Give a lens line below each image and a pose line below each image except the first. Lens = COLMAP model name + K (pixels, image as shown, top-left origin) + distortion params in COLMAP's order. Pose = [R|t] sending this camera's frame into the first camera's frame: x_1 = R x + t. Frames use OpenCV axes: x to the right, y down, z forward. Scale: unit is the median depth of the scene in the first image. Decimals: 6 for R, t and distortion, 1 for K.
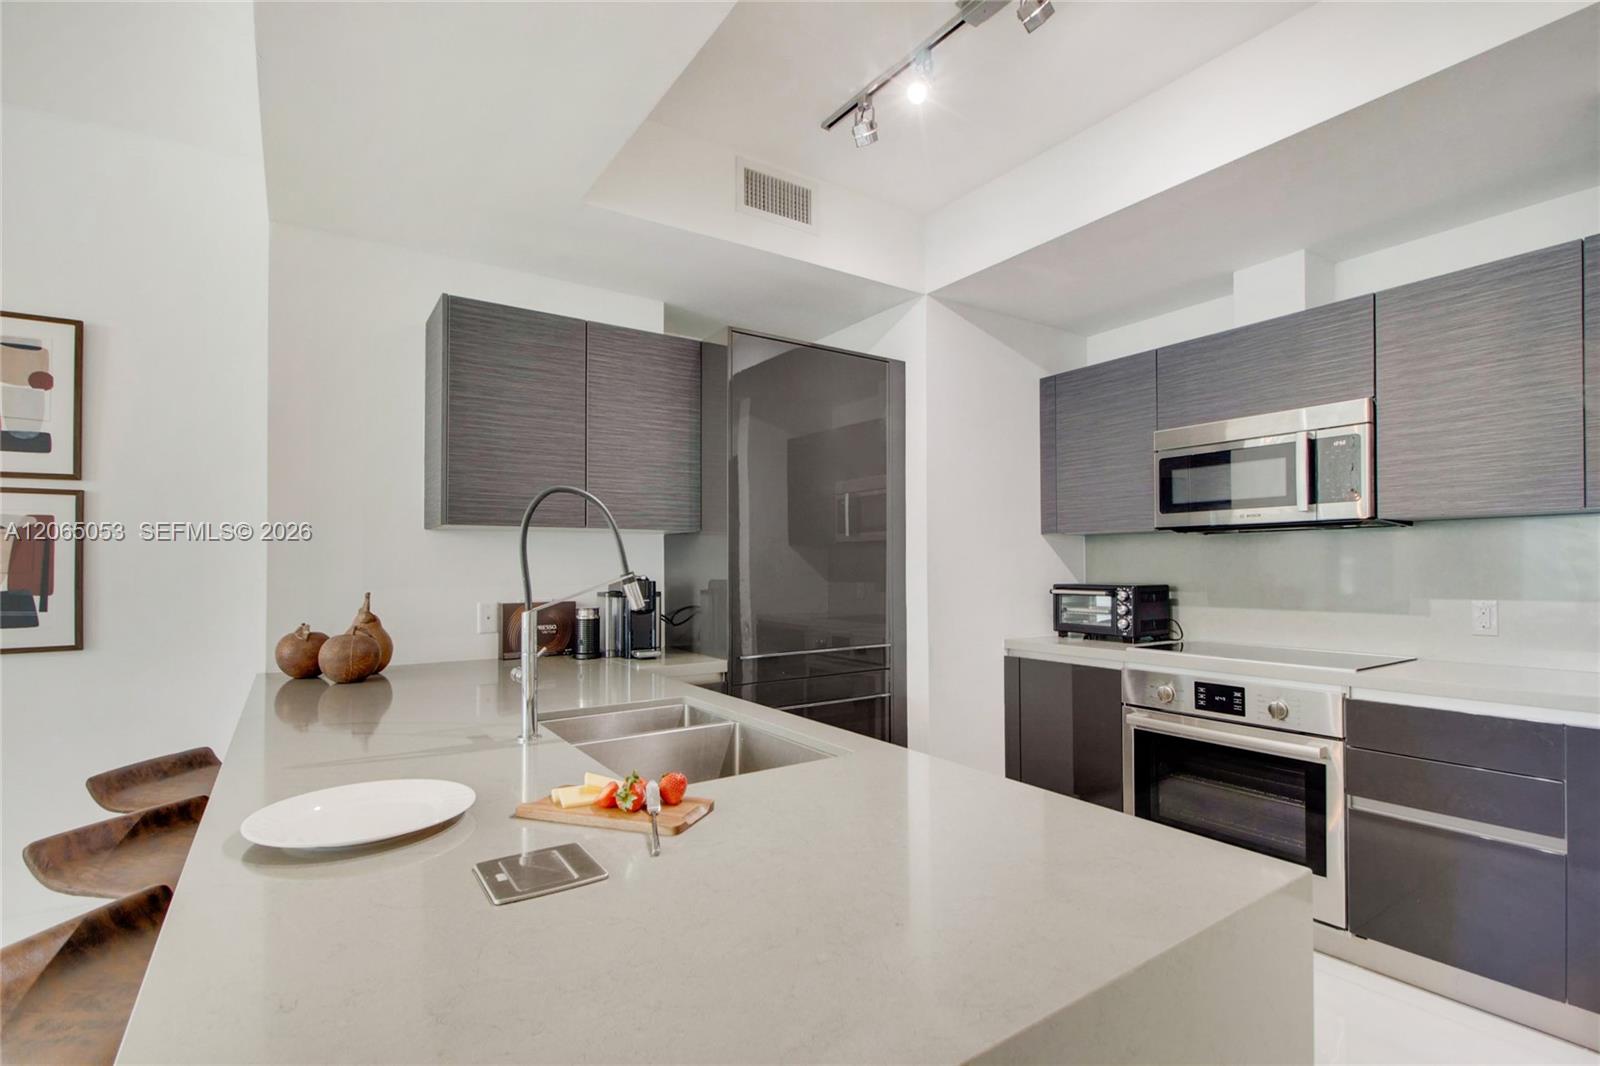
lens RADIAL K [[759.4, 0, 803.4], [0, 759.4, 574.4], [0, 0, 1]] dist [0.001187, -0.006983]
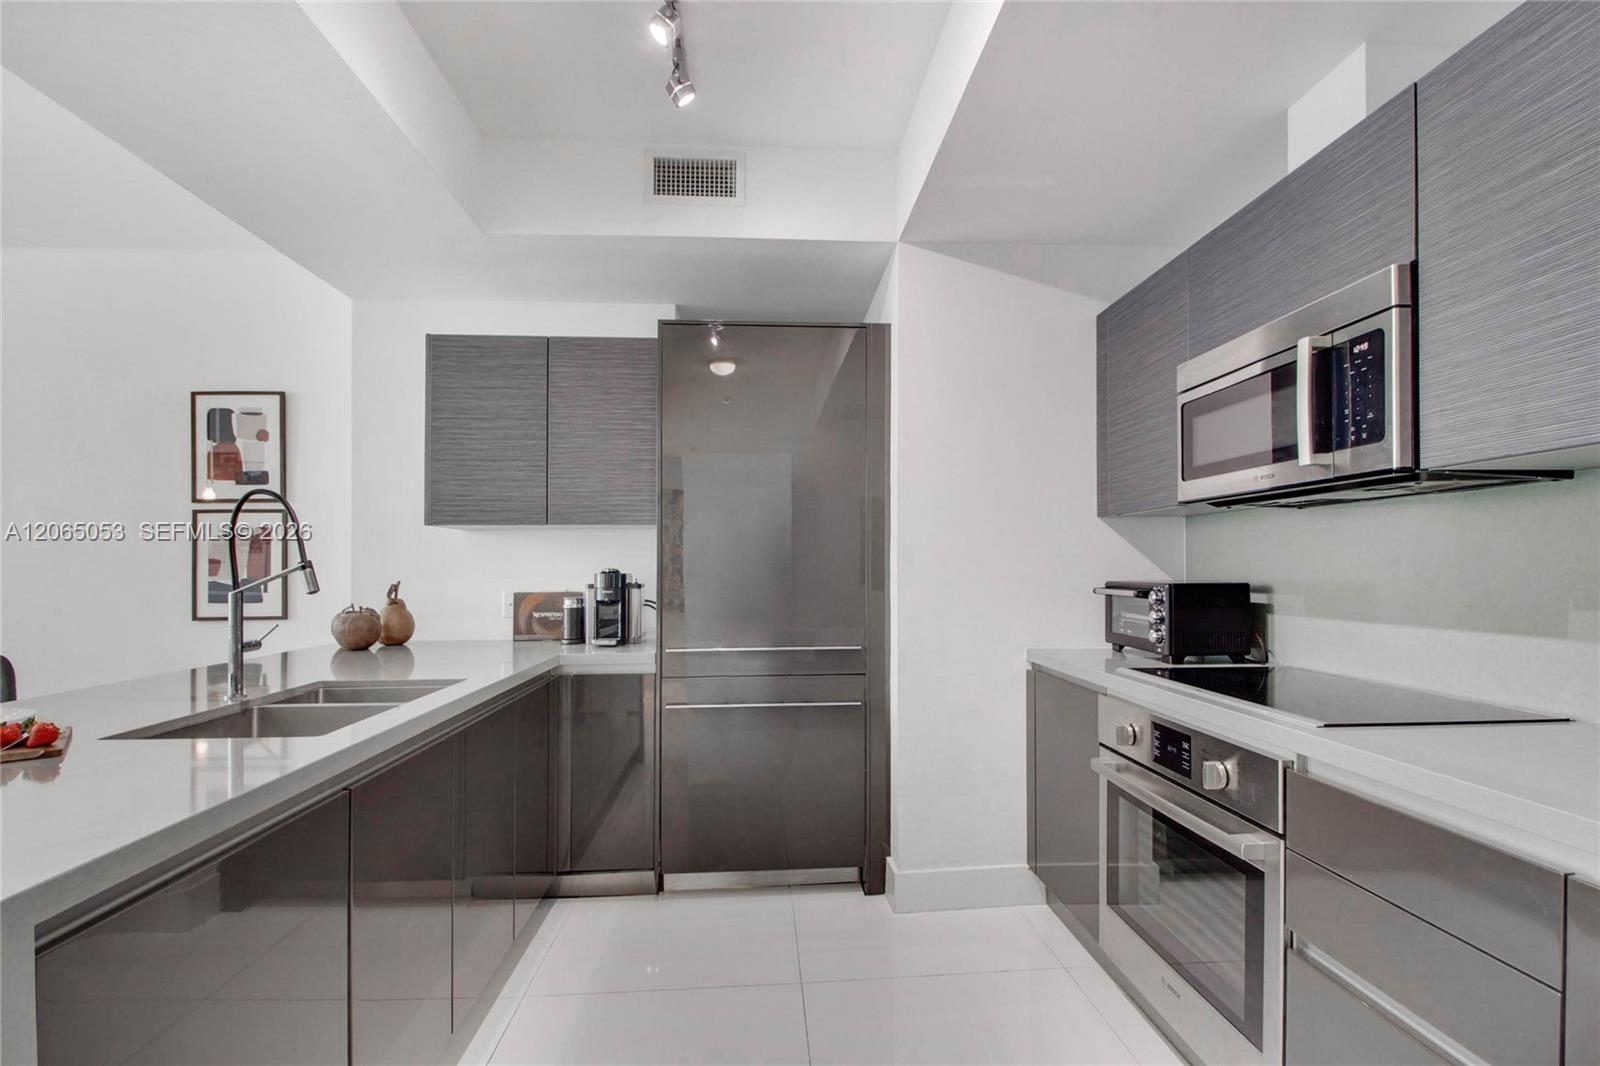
lens RADIAL K [[758.7, 0, 807.1], [0, 758.7, 574.8], [0, 0, 1]] dist [0.000385, -0.007576]
pose [[0.860583, 0.004361, -0.509291, 0.597414], [-0.002882, 0.999989, 0.003691, 0.005850], [0.509301, -0.001709, 0.860587, 0.243585]]
